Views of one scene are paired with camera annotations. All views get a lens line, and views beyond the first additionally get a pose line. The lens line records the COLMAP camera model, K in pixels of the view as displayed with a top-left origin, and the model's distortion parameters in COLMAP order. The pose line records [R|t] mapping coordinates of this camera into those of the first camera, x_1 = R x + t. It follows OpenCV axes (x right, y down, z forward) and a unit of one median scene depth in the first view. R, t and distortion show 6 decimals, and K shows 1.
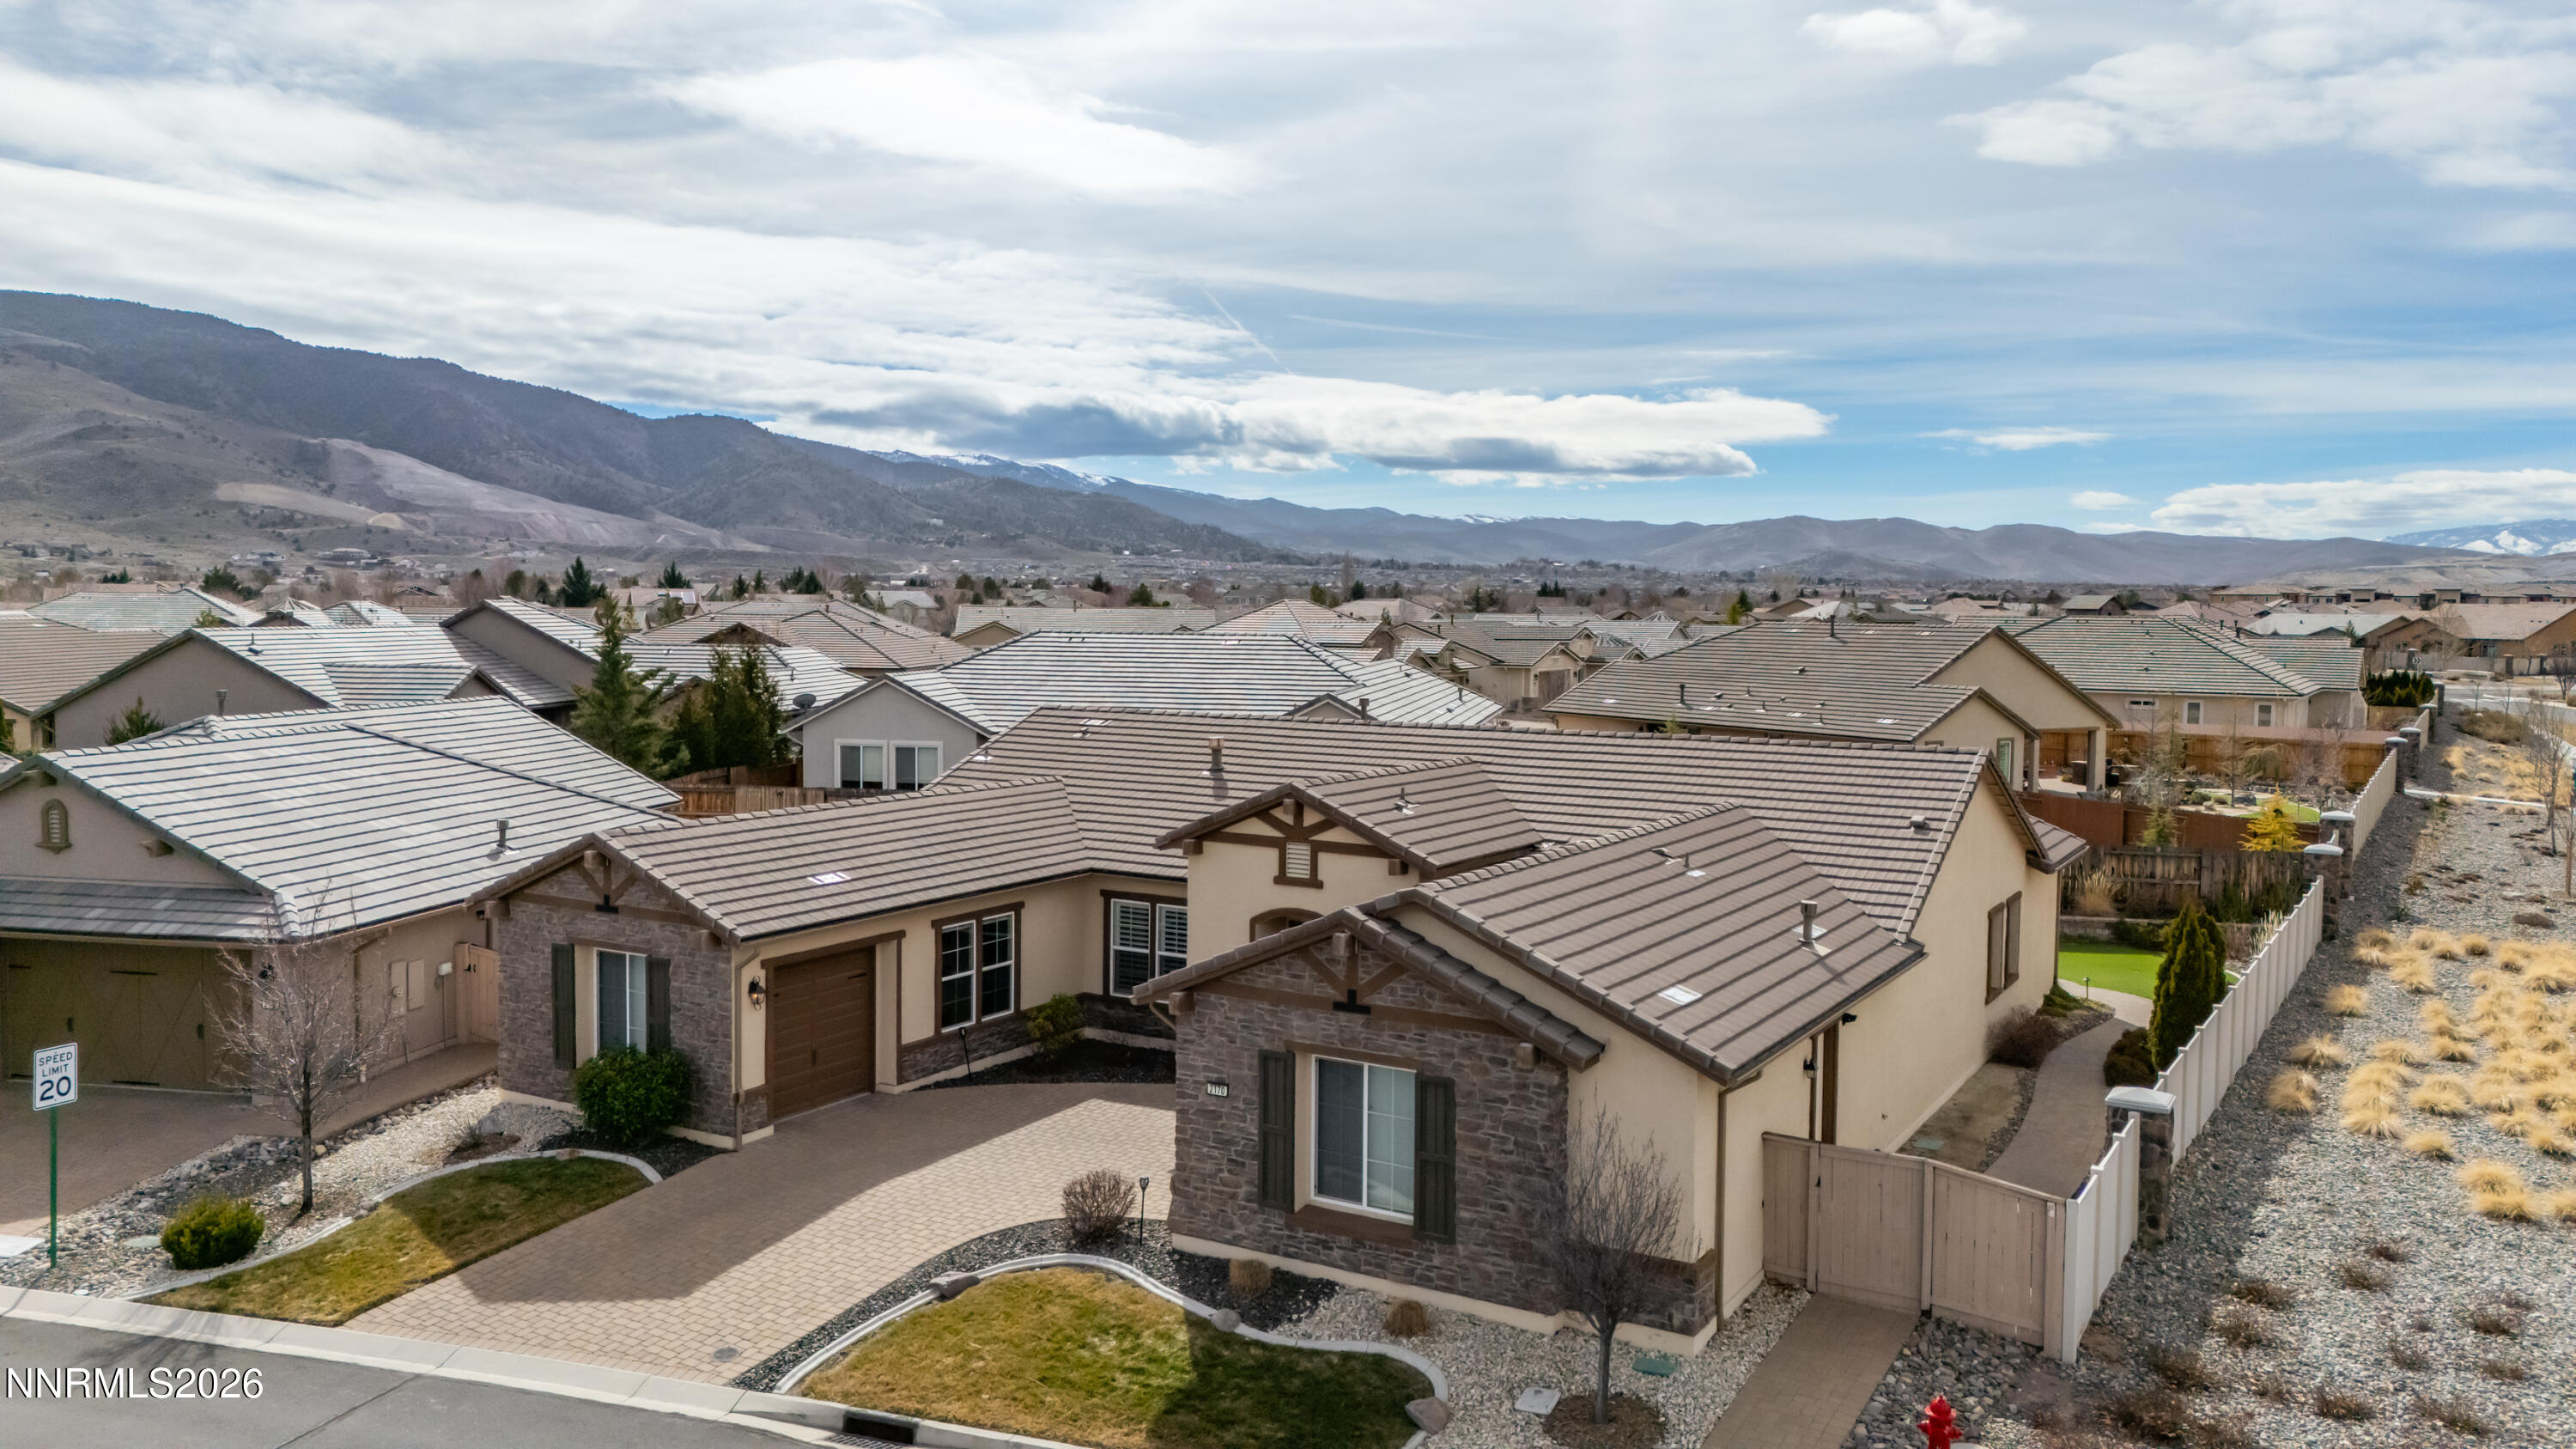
lens RADIAL K [[1911.4, 0, 1288.0], [0, 1911.4, 724.5], [0, 0, 1]] dist [0.057858, -0.011035]
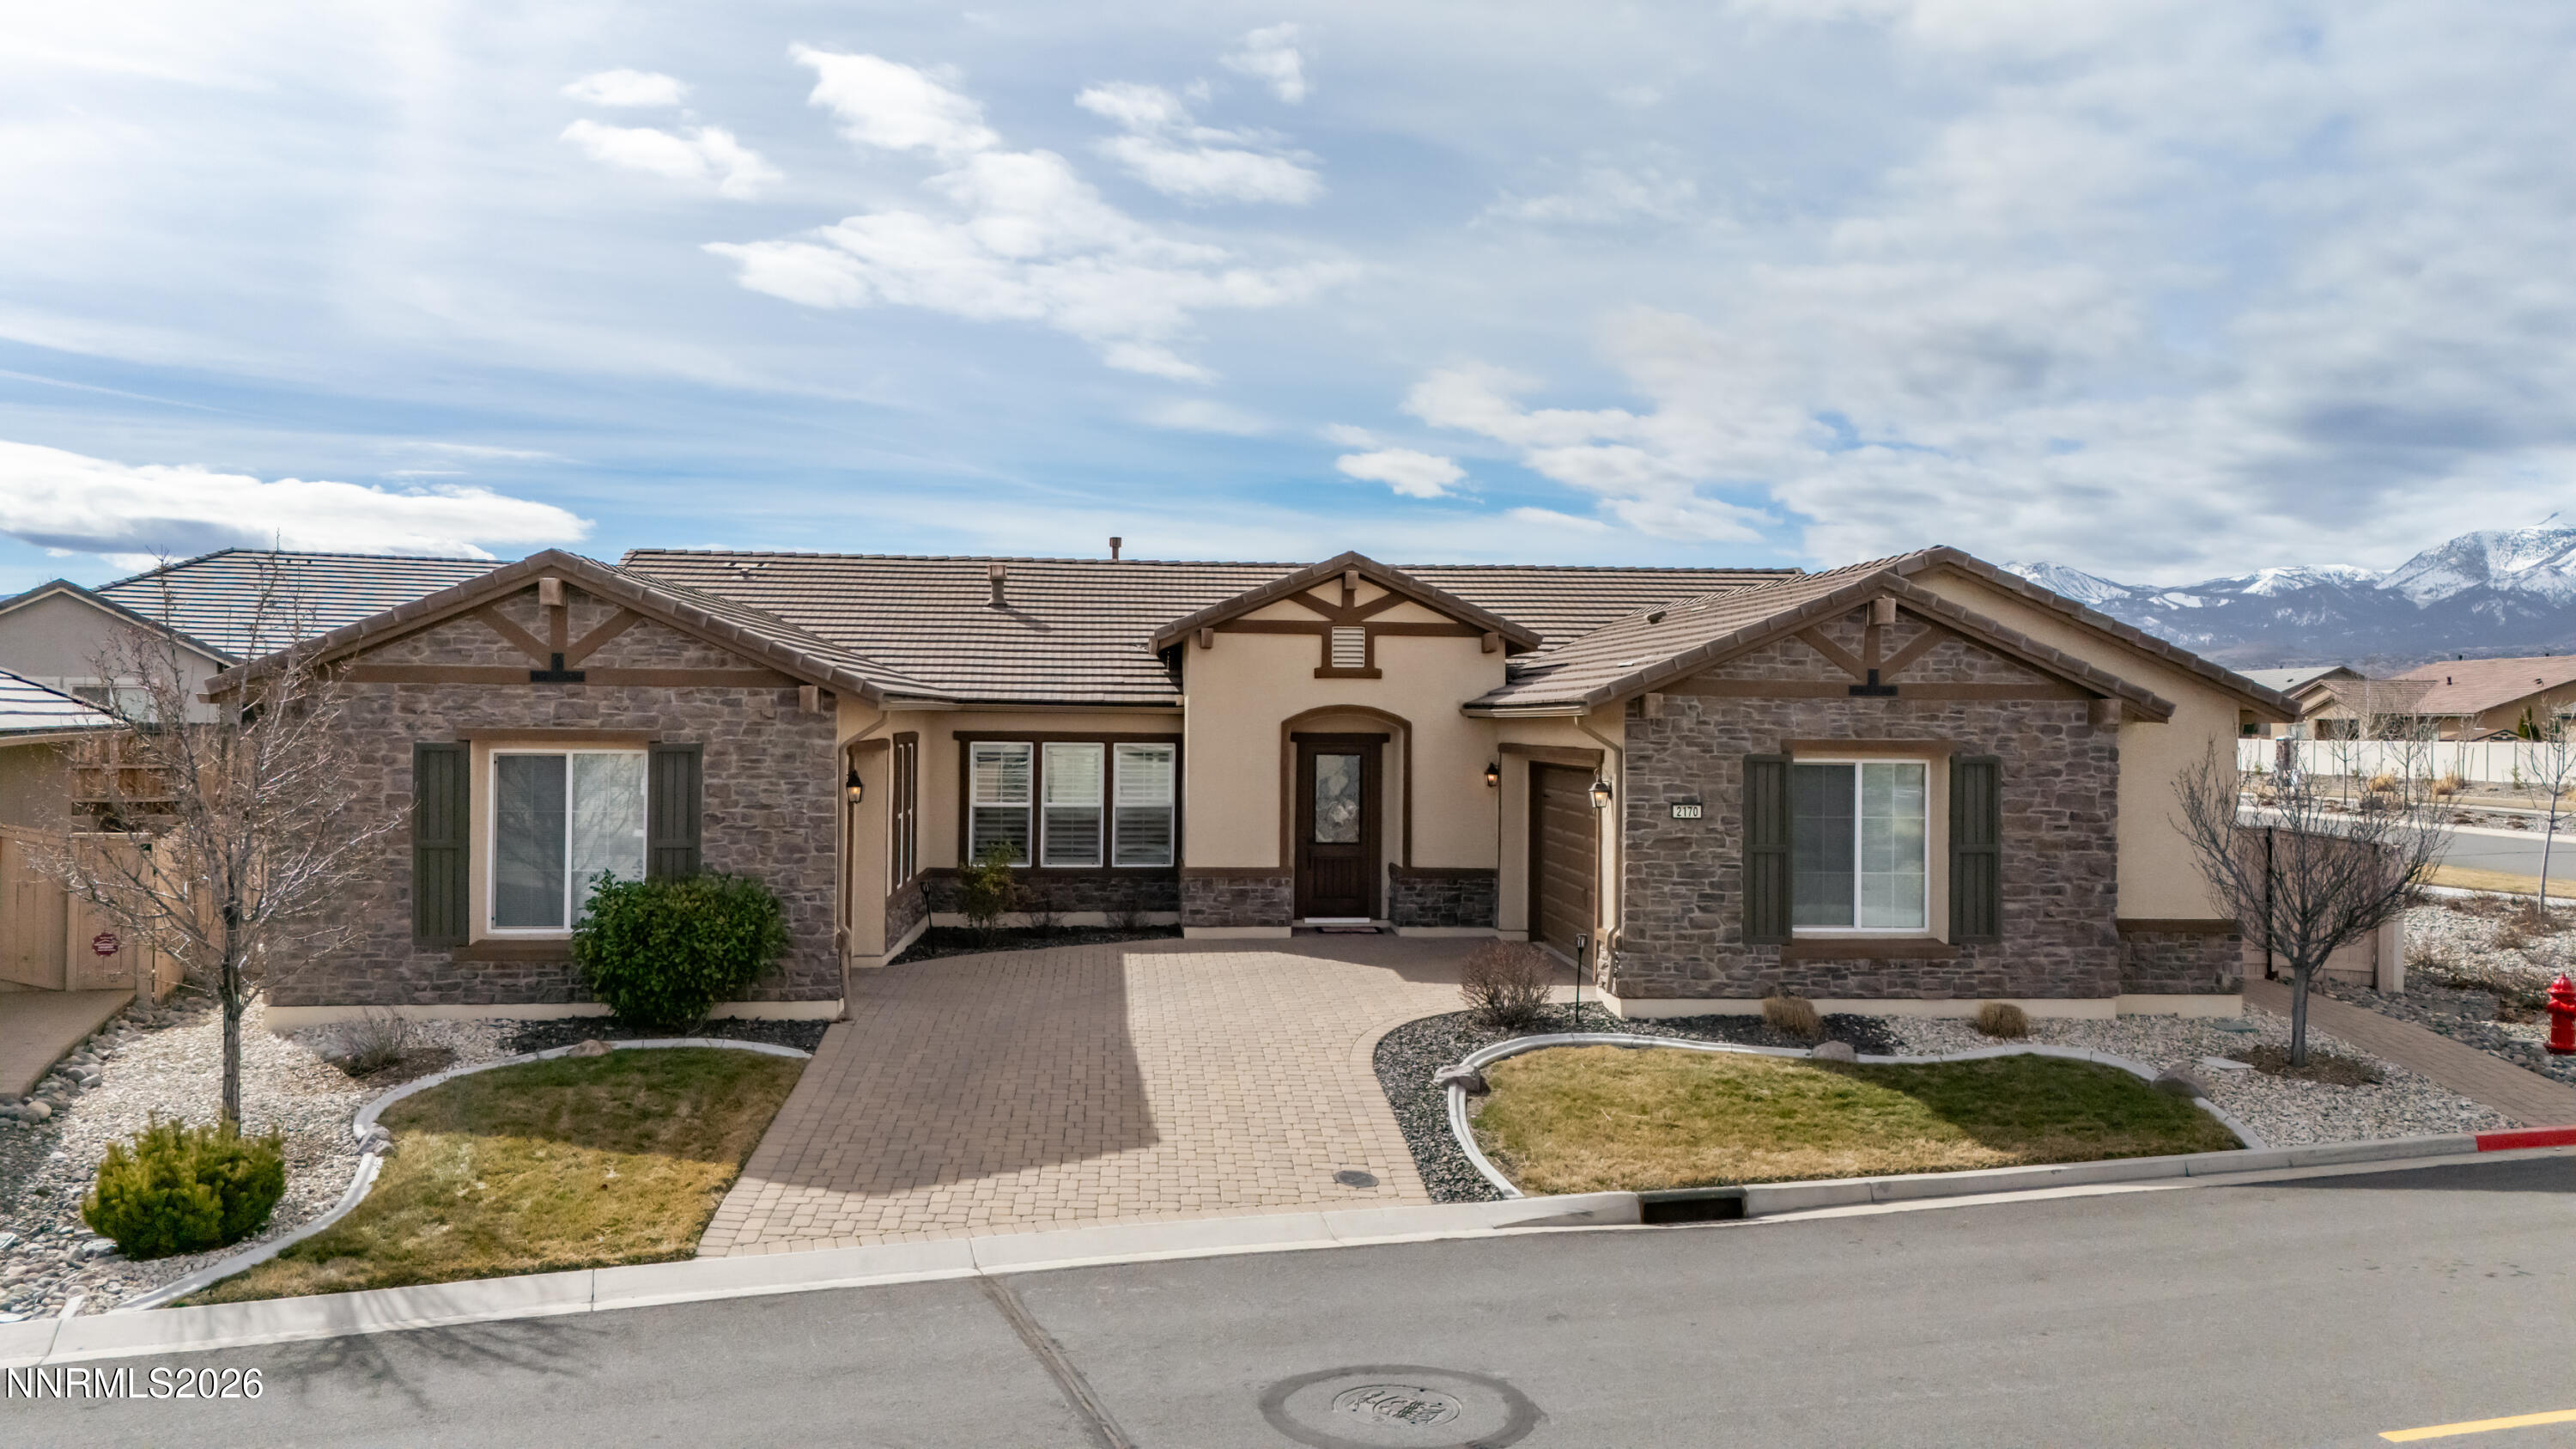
lens RADIAL K [[1879.1, 0, 1270.5], [0, 1879.1, 718.3], [0, 0, 1]] dist [0.082028, -0.070907]
pose [[0.797827, 0.005082, 0.602866, -0.670757], [0.036601, 0.997712, -0.056848, 0.189827], [-0.601775, 0.067420, 0.795815, 0.456030]]
